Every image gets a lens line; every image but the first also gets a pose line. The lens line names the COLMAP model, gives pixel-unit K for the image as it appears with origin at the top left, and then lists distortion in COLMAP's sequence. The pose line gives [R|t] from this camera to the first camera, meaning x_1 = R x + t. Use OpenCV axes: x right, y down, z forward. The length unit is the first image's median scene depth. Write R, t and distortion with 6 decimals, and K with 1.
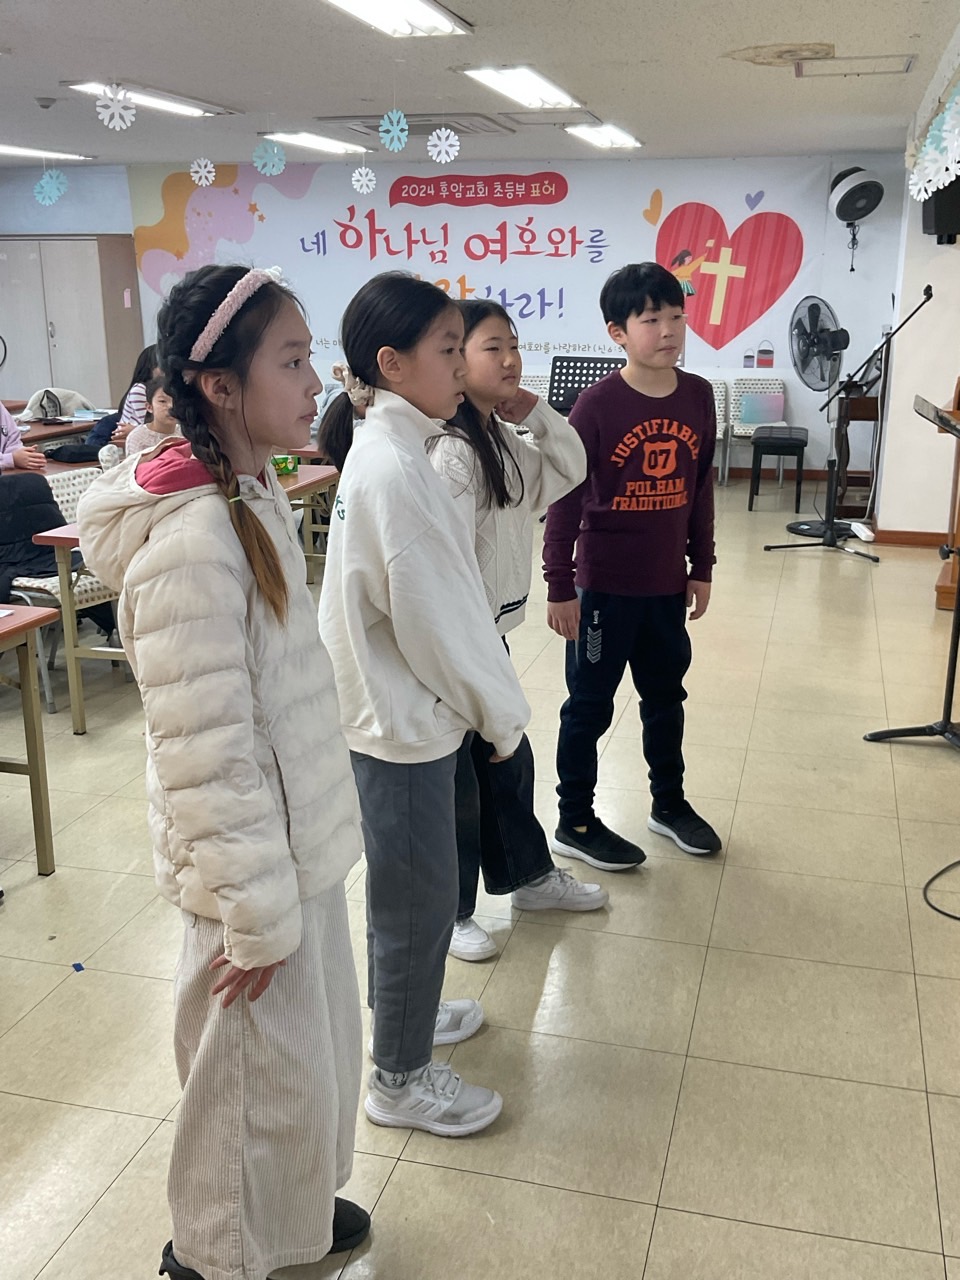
lens RADIAL K [[1303.2, 0, 481.2], [0, 1303.2, 646.8], [0, 0, 1]] dist [0.029225, 0.000000]
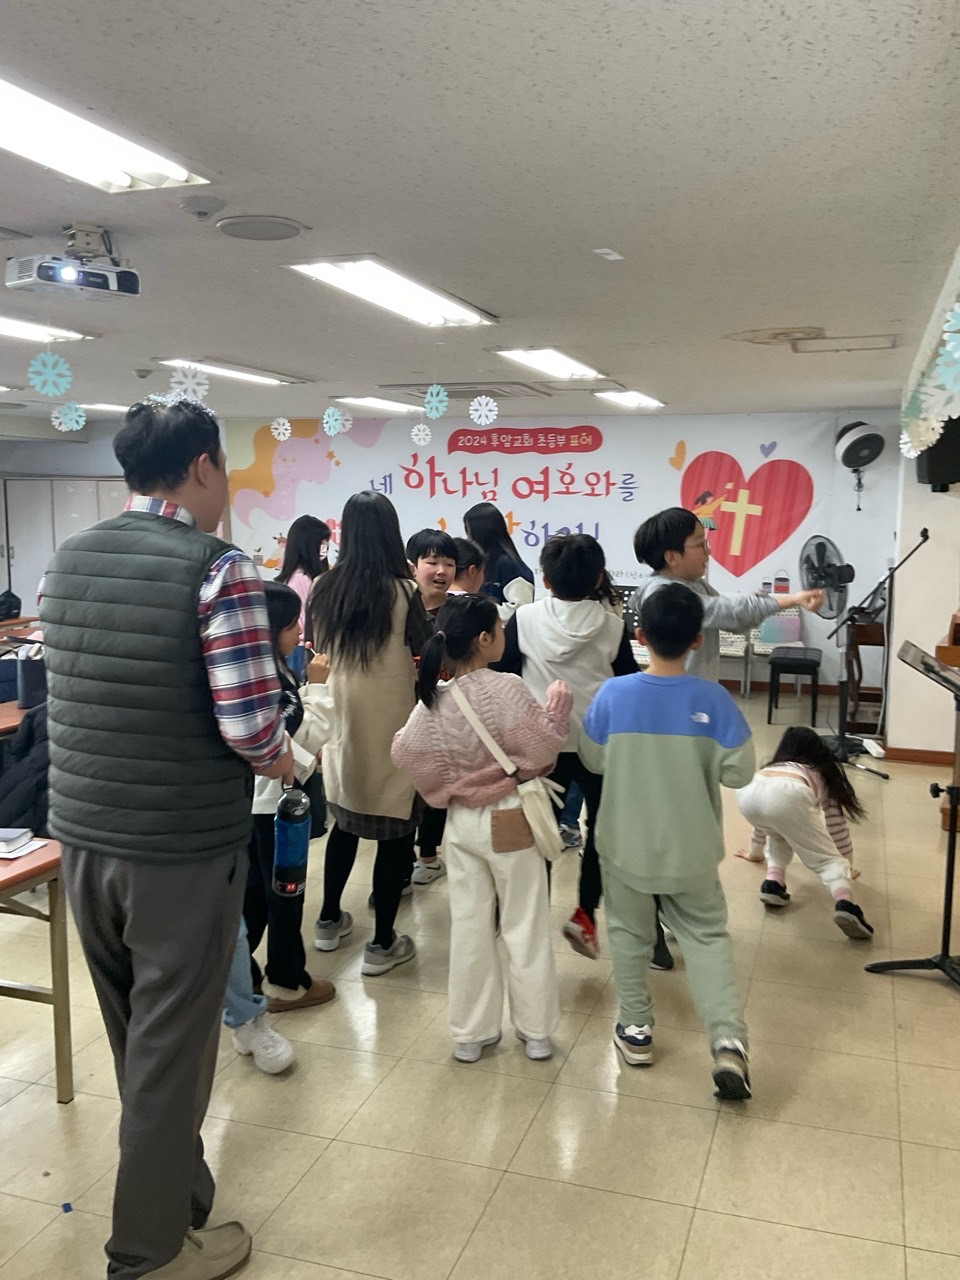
lens RADIAL K [[1158.9, 0, 479.2], [0, 1158.9, 647.7], [0, 0, 1]] dist [0.119996, -0.231527]
pose [[0.998401, 0.009938, -0.055641, 0.017356], [-0.018140, 0.988683, -0.148917, -0.016795], [0.053532, 0.149688, 0.987283, 0.016194]]
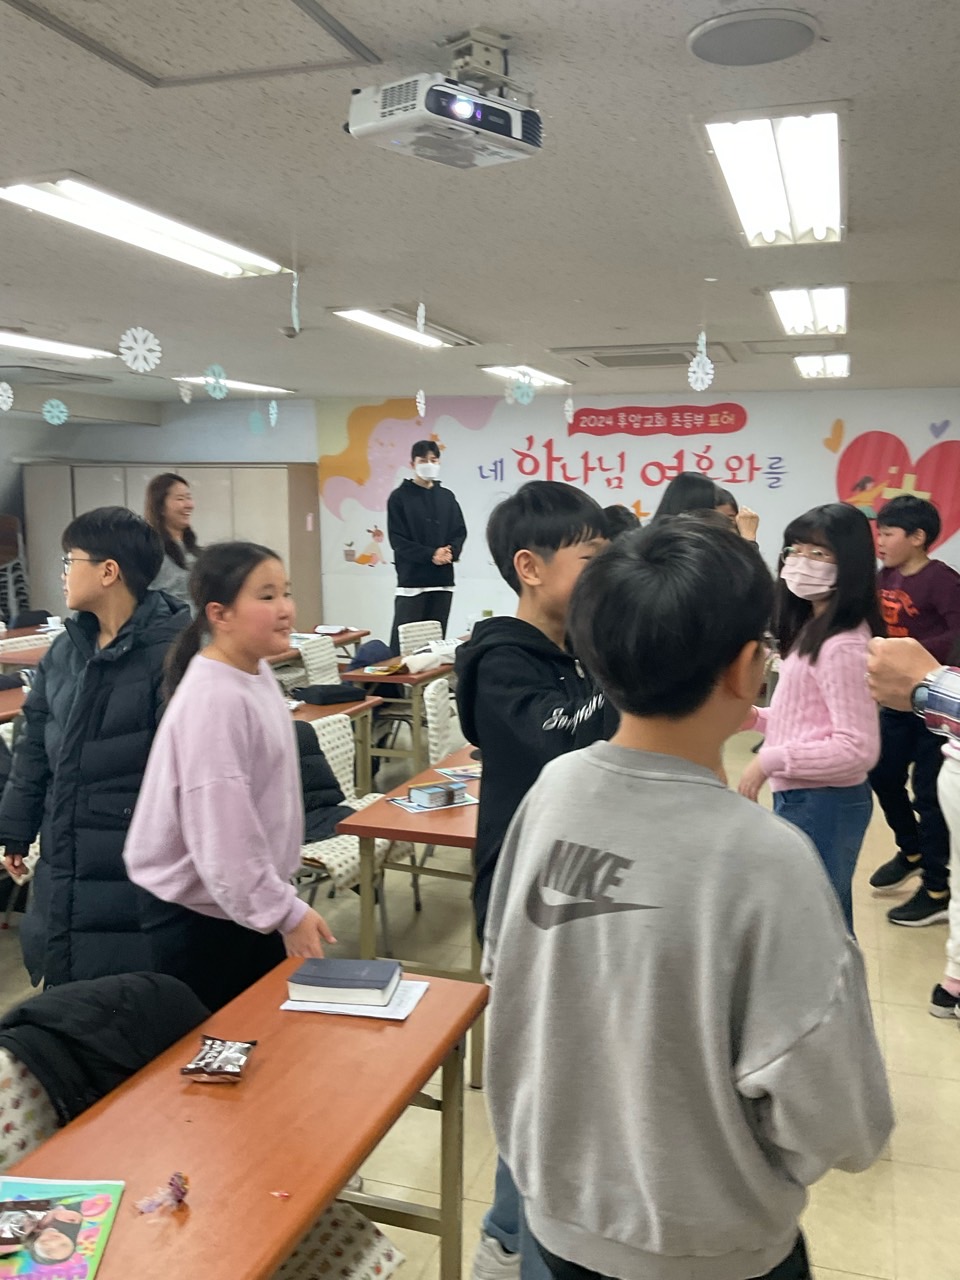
lens RADIAL K [[1158.9, 0, 487.7], [0, 1158.9, 636.8], [0, 0, 1]] dist [0.119996, -0.231527]
pose [[0.999030, 0.007146, -0.043457, -0.098375], [-0.013822, 0.987766, -0.155329, -0.038235], [0.041815, 0.155779, 0.986906, 0.120116]]
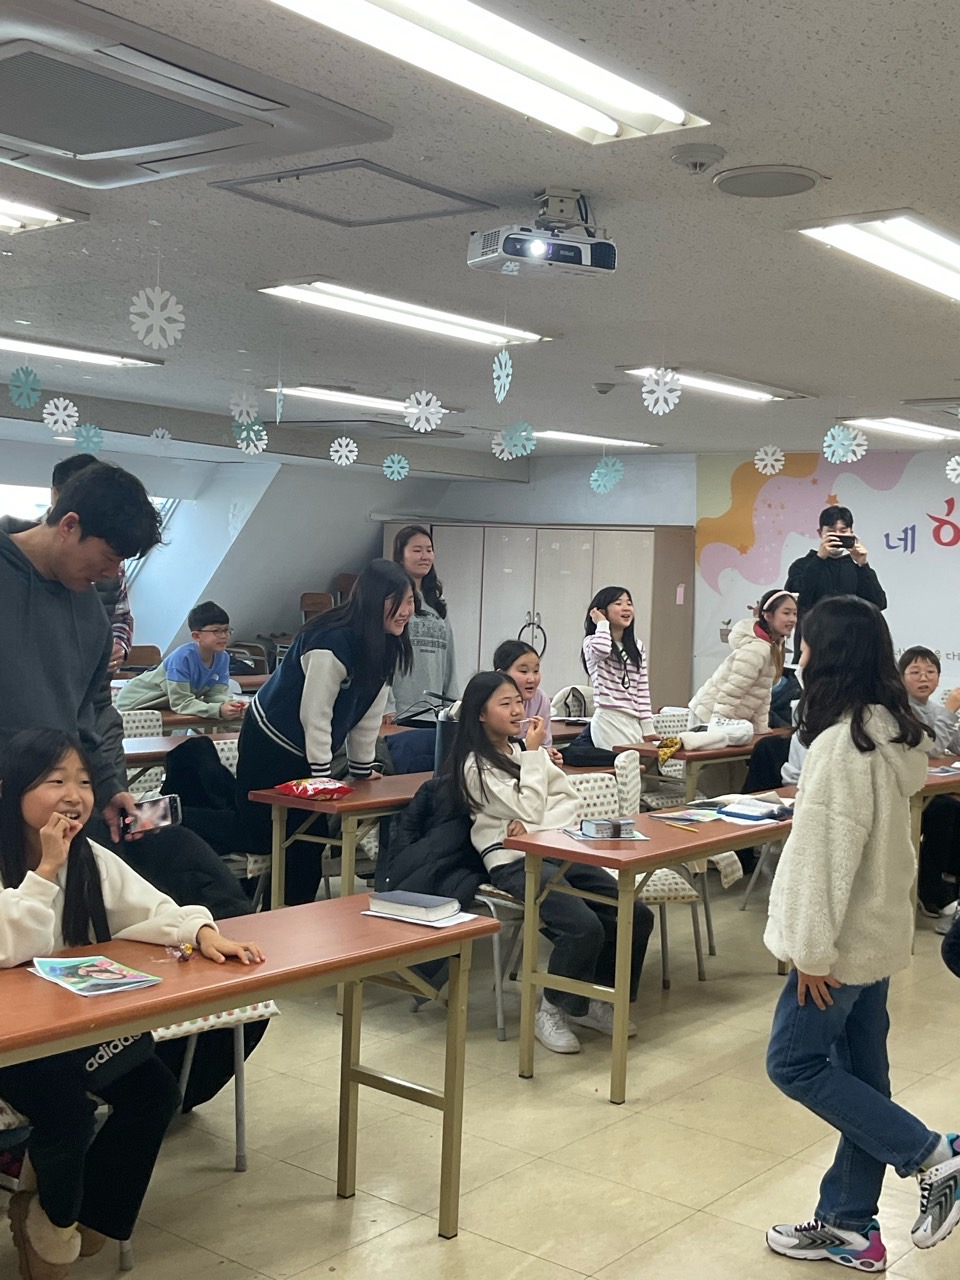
lens RADIAL K [[1565.2, 0, 491.4], [0, 1565.2, 648.7], [0, 0, 1]] dist [0.074917, 0.000000]
pose [[0.923123, 0.054448, -0.380631, 0.021308], [-0.139998, 0.969570, -0.200836, 0.002297], [0.358113, 0.238684, 0.902654, -0.000255]]
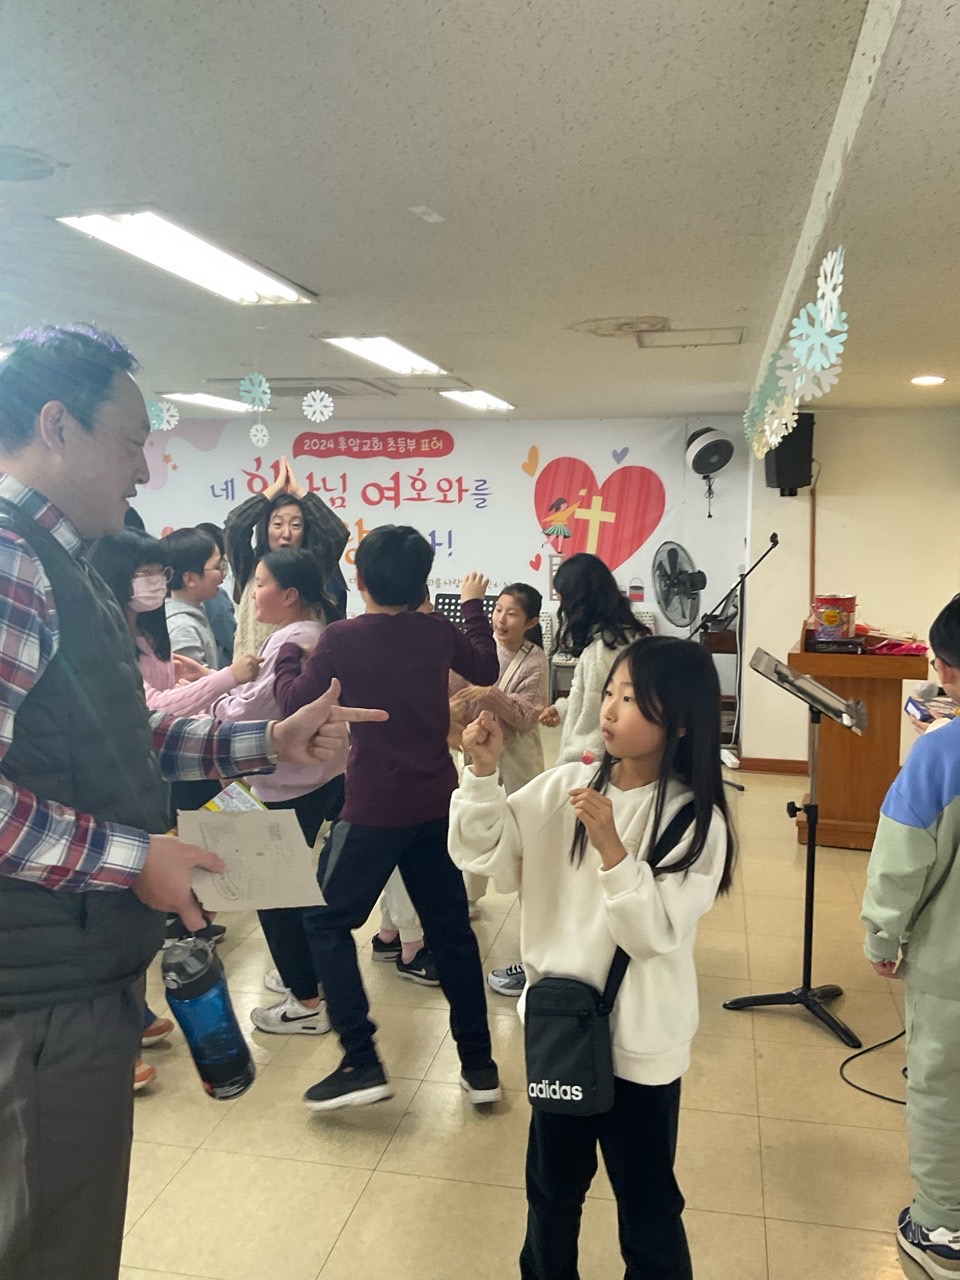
lens RADIAL K [[1158.9, 0, 483.5], [0, 1158.9, 636.4], [0, 0, 1]] dist [0.119996, -0.231527]
pose [[0.998095, -0.003930, 0.061574, 0.030844], [0.014350, 0.985389, -0.169715, -0.023215], [-0.060008, 0.170275, 0.983568, 0.060315]]
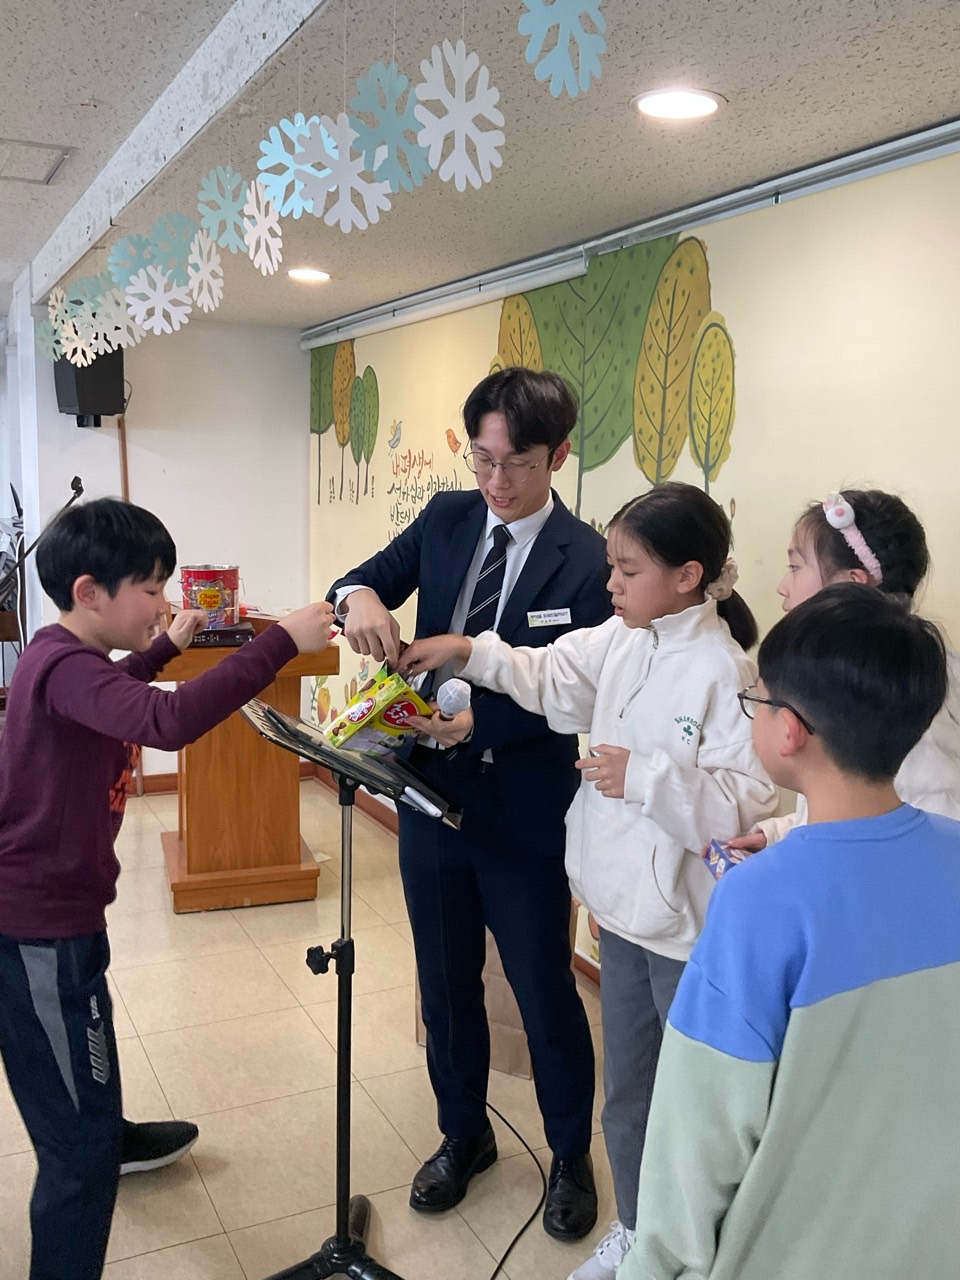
lens RADIAL K [[1158.9, 0, 485.9], [0, 1158.9, 647.6], [0, 0, 1]] dist [0.119996, -0.231527]
pose [[0.747800, -0.081393, 0.658916, 0.038584], [0.158219, 0.985711, -0.057801, -0.069257], [-0.644796, 0.147476, 0.749993, 0.239146]]
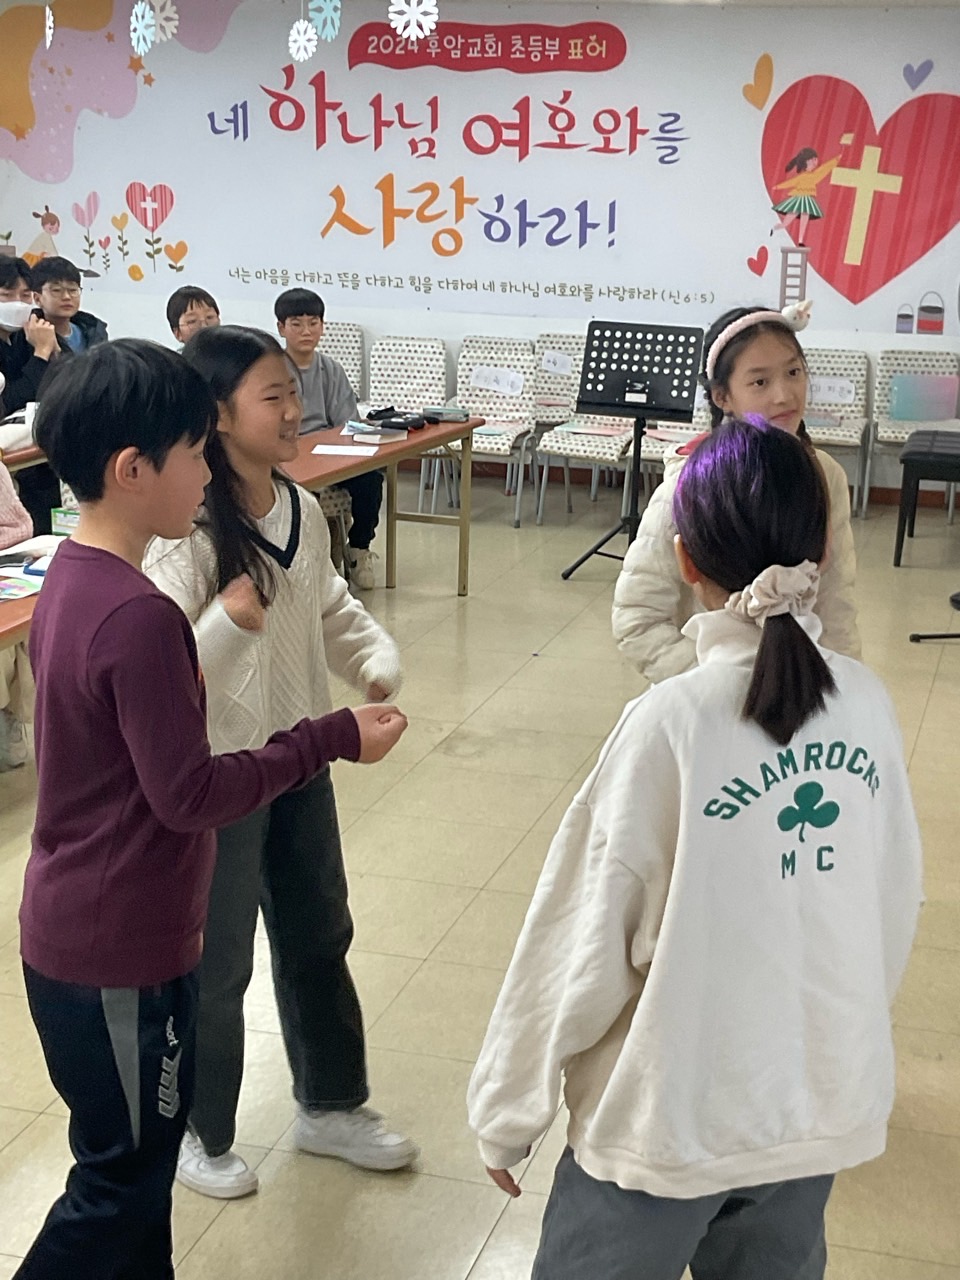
lens RADIAL K [[2056.2, 0, 483.9], [0, 2056.2, 651.2], [0, 0, 1]] dist [0.075226, 0.000000]
pose [[0.999586, 0.025911, -0.012494, 0.017485], [-0.026206, 0.999366, -0.024082, -0.030826], [0.011863, 0.024399, 0.999632, -0.004877]]
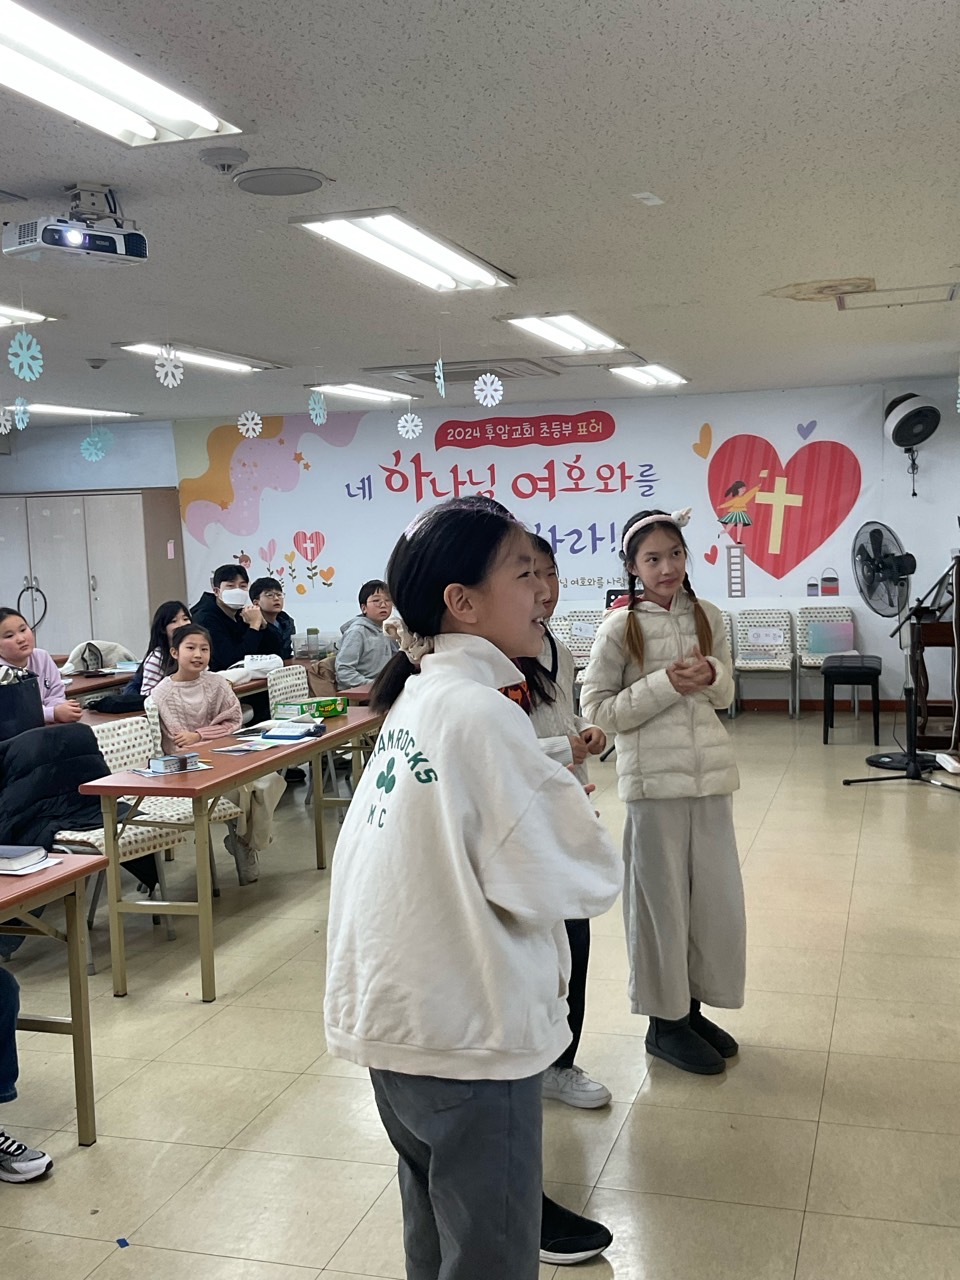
lens RADIAL K [[1403.8, 0, 483.8], [0, 1403.8, 645.6], [0, 0, 1]] dist [0.070363, 0.000000]
pose [[0.998852, -0.032459, -0.035230, -0.000775], [0.025407, 0.982444, -0.184818, 0.006469], [0.040611, 0.183710, 0.982141, -0.016655]]
